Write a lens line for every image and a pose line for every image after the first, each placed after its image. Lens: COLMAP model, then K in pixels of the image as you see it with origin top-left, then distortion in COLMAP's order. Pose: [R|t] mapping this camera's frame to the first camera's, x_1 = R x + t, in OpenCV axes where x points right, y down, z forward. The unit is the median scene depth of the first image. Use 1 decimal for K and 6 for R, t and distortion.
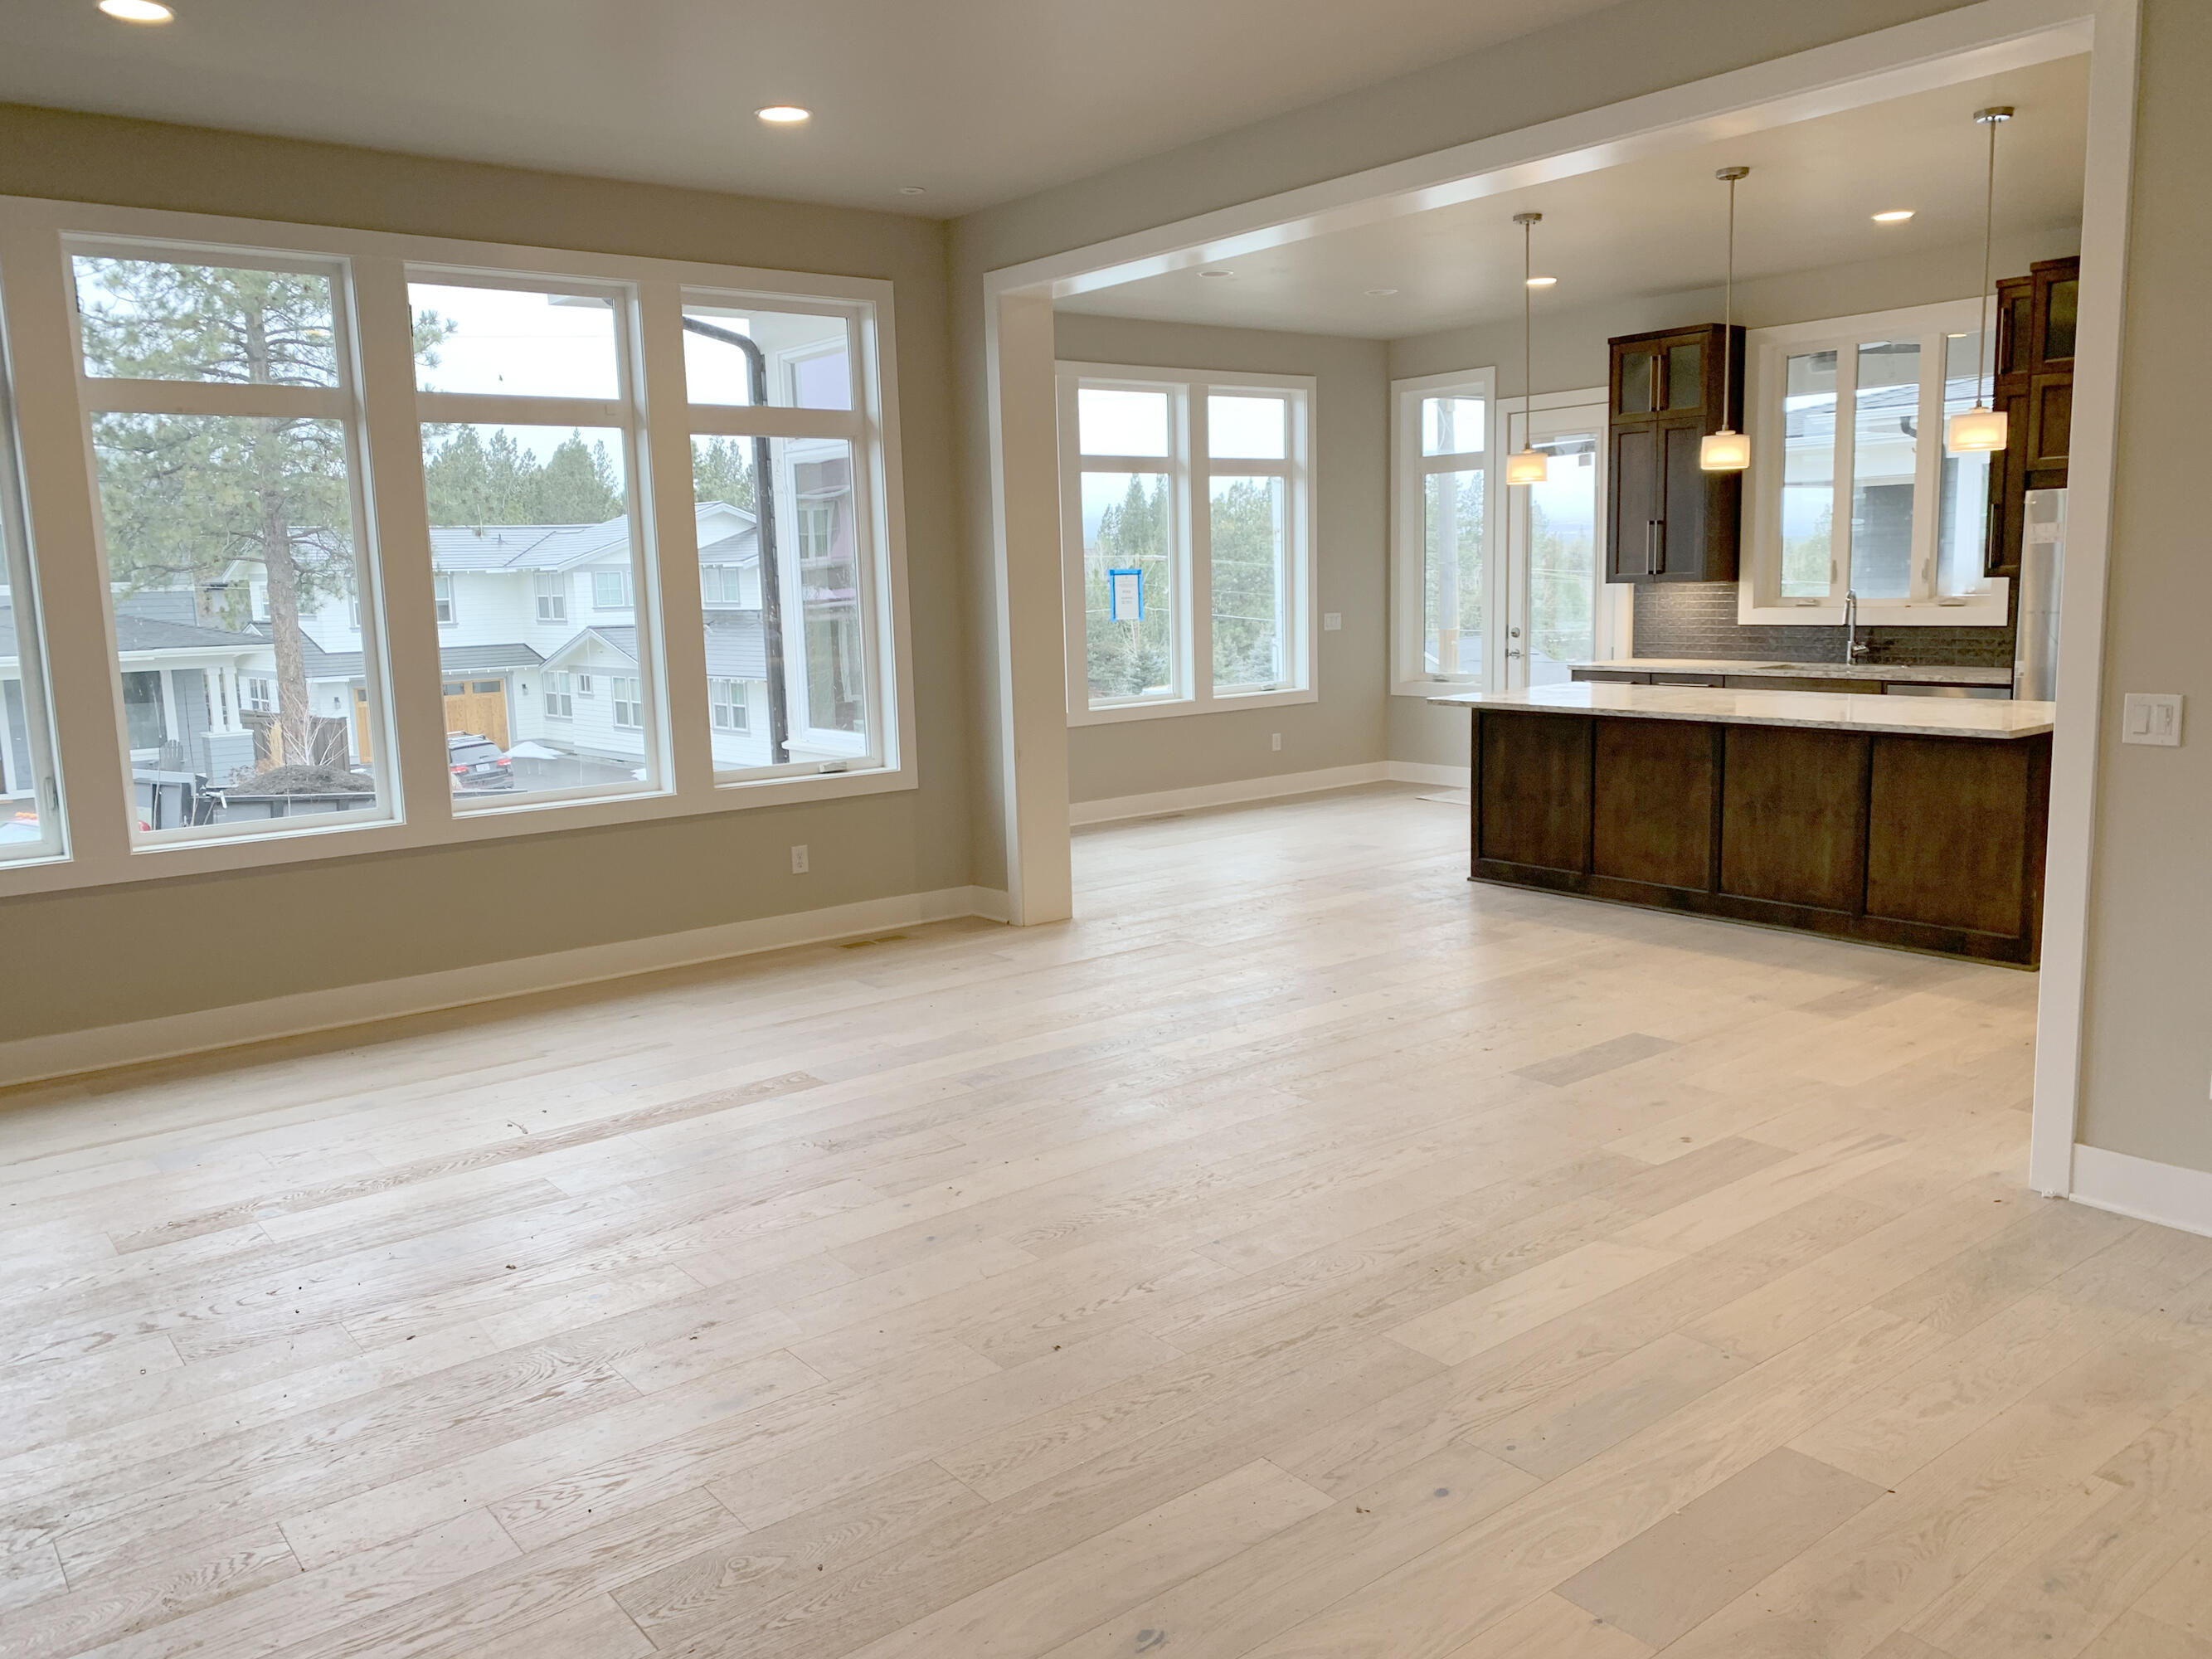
lens RADIAL K [[1681.1, 0, 1109.6], [0, 1681.1, 807.1], [0, 0, 1]] dist [0.100683, -0.139018]
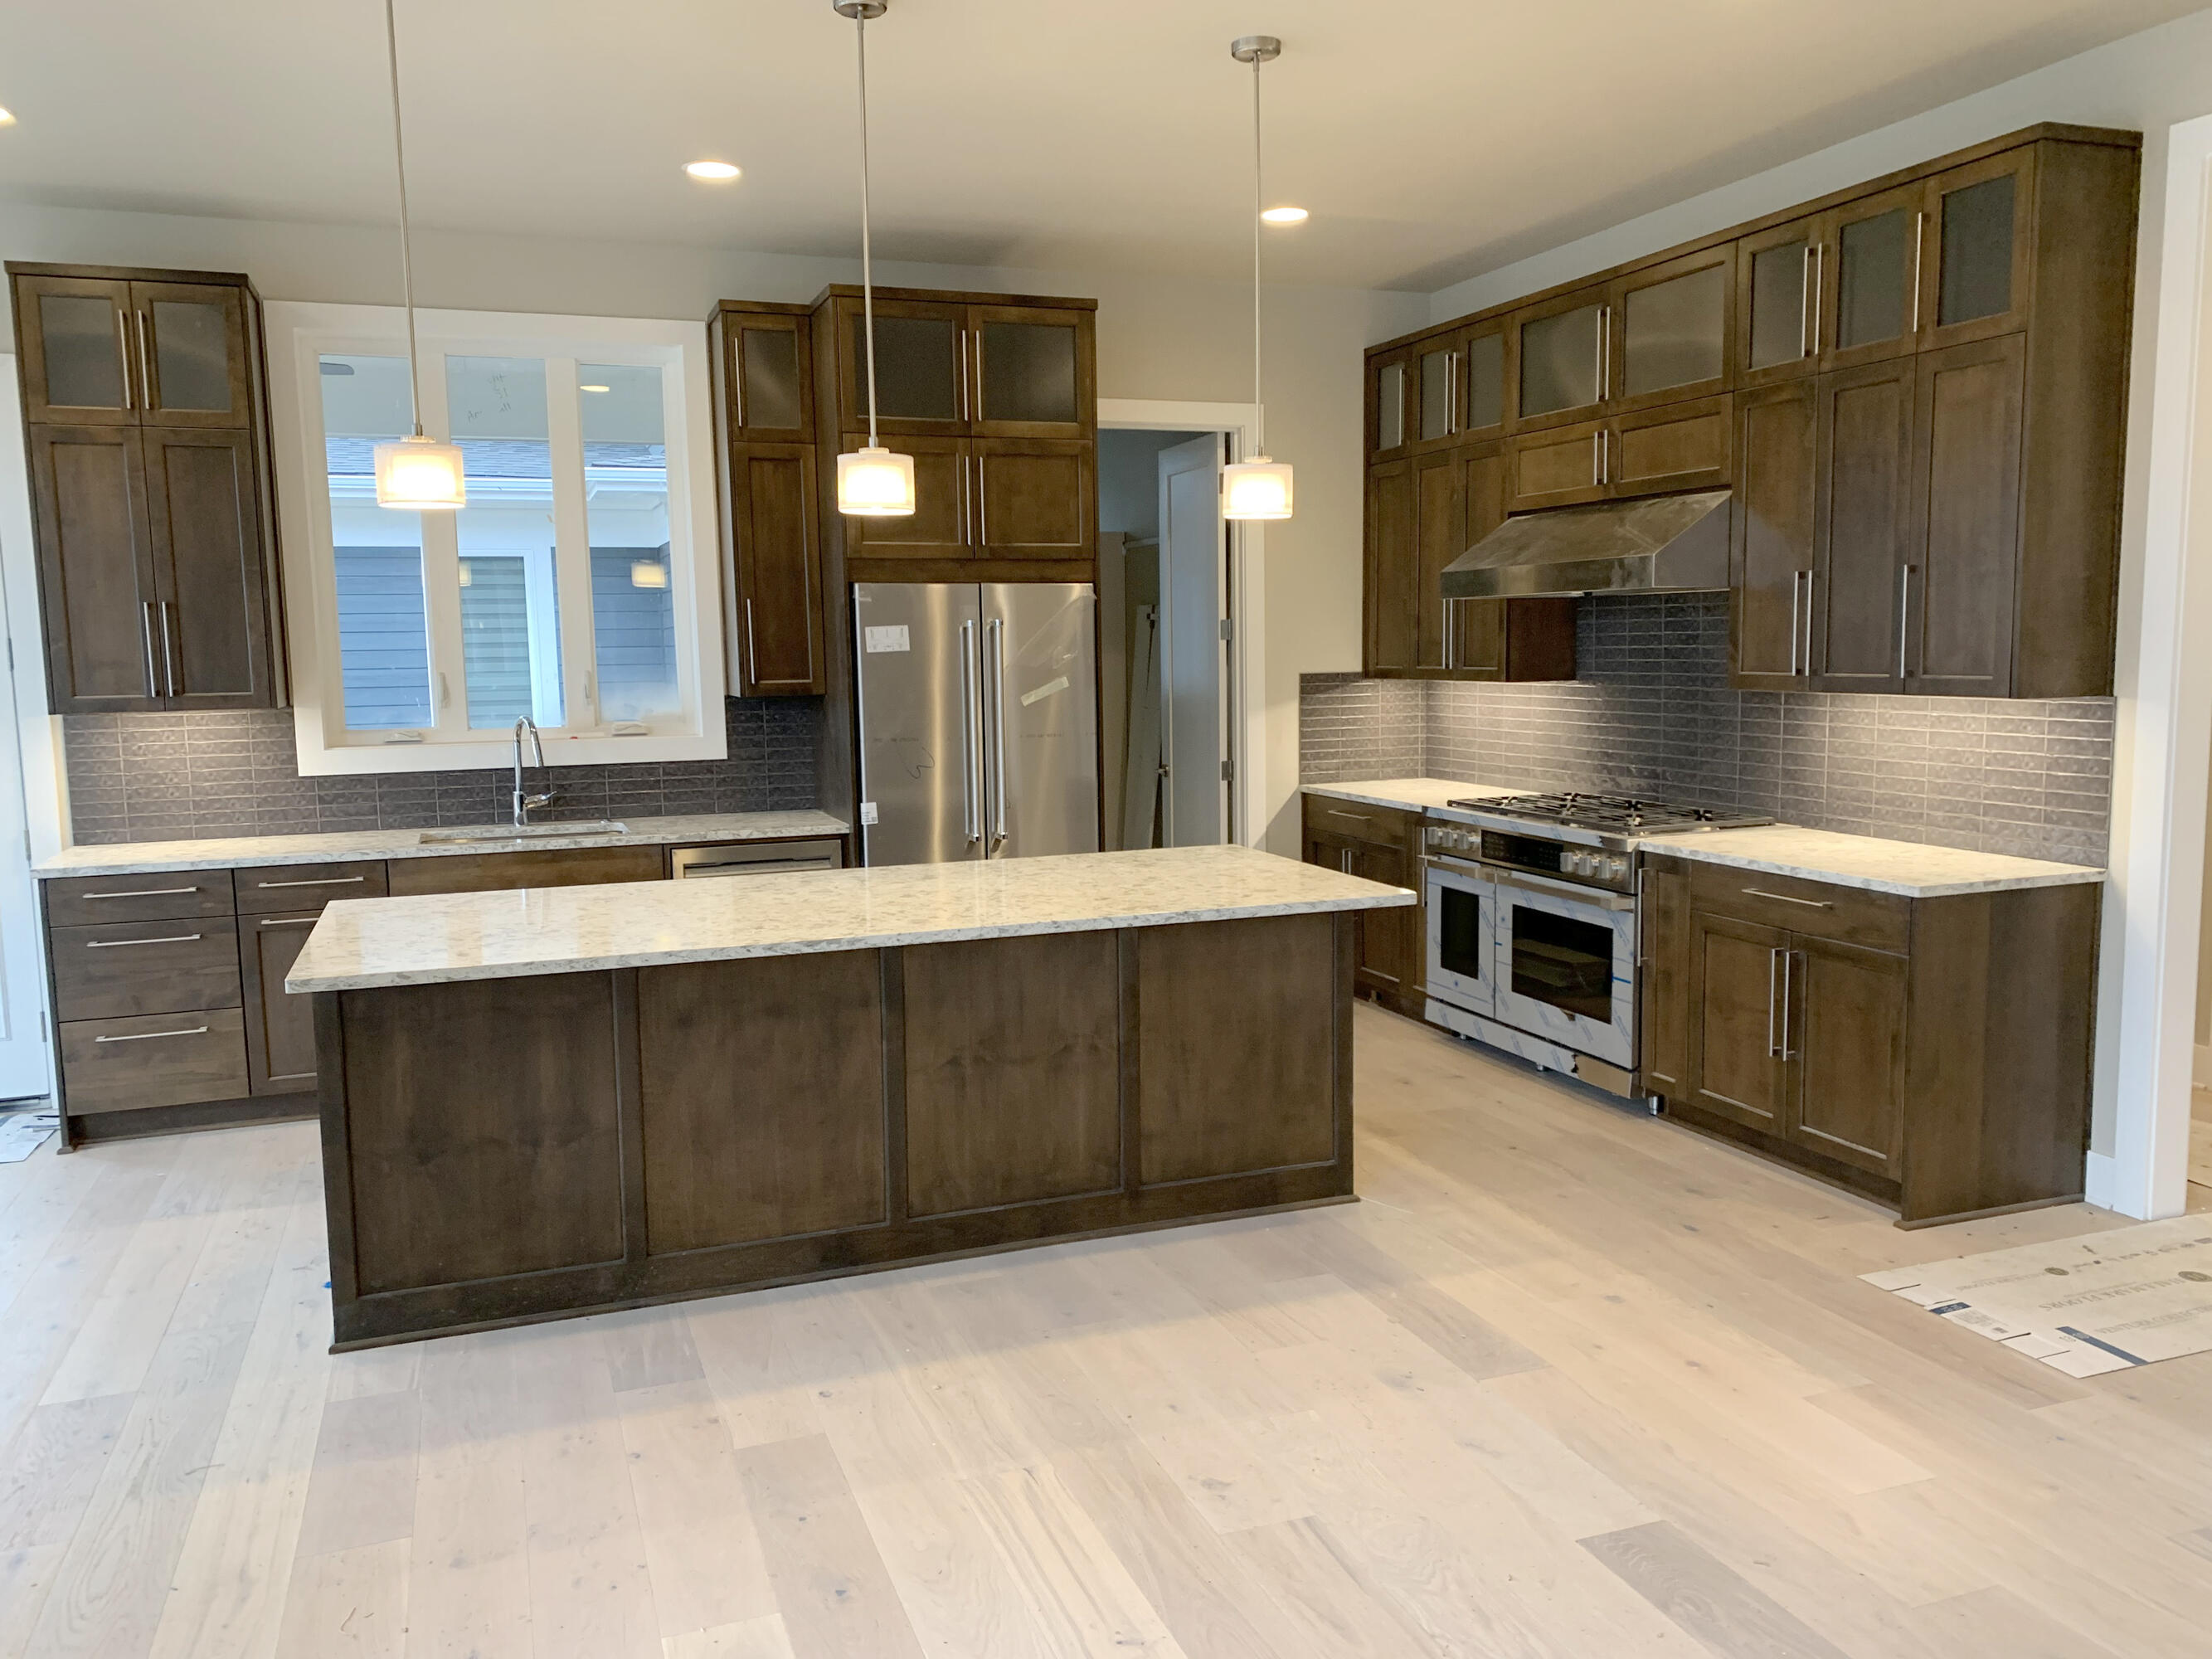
lens RADIAL K [[1668.1, 0, 1107.6], [0, 1668.1, 819.9], [0, 0, 1]] dist [0.185991, -0.383547]
pose [[0.325777, -0.081018, 0.941969, -0.121408], [0.142621, 0.989132, 0.035749, -0.073356], [-0.934627, 0.122698, 0.333792, 0.530306]]
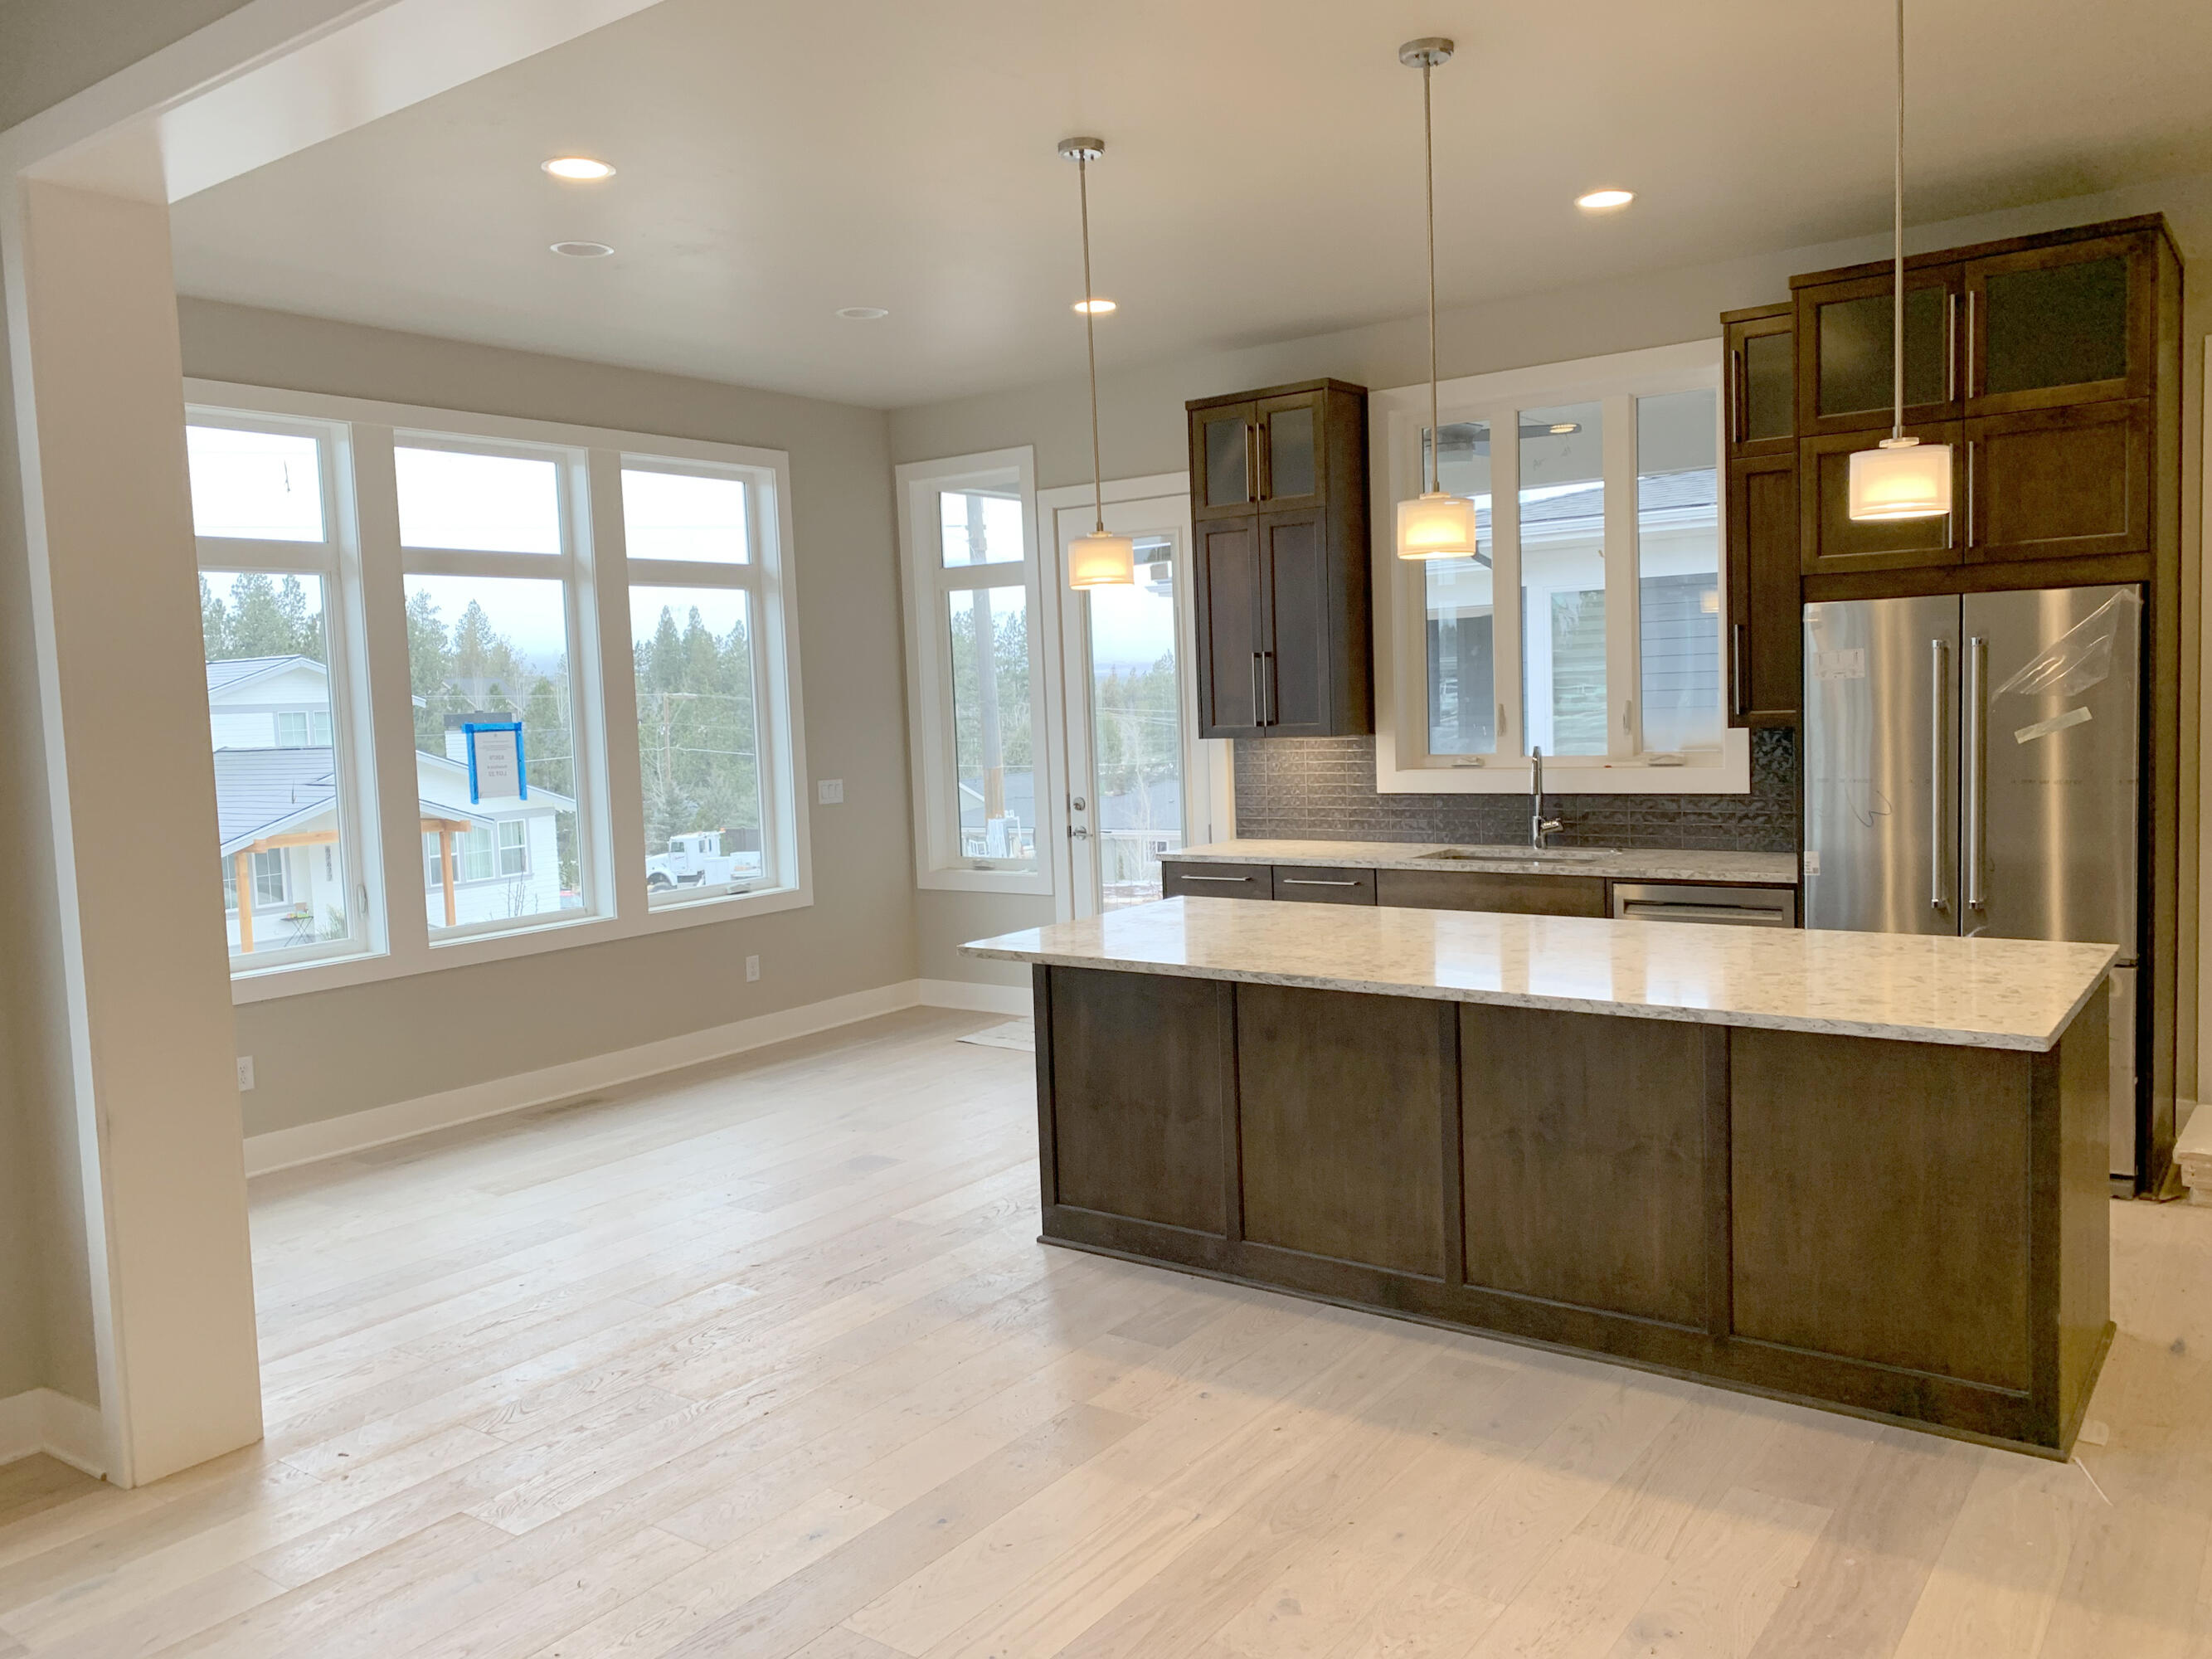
lens RADIAL K [[1681.1, 0, 1109.6], [0, 1681.1, 807.1], [0, 0, 1]] dist [0.100683, -0.139018]
pose [[0.964632, -0.026554, 0.262259, 0.071321], [0.048062, 0.995954, -0.075938, -0.053125], [-0.259181, 0.085857, 0.962005, 0.343439]]
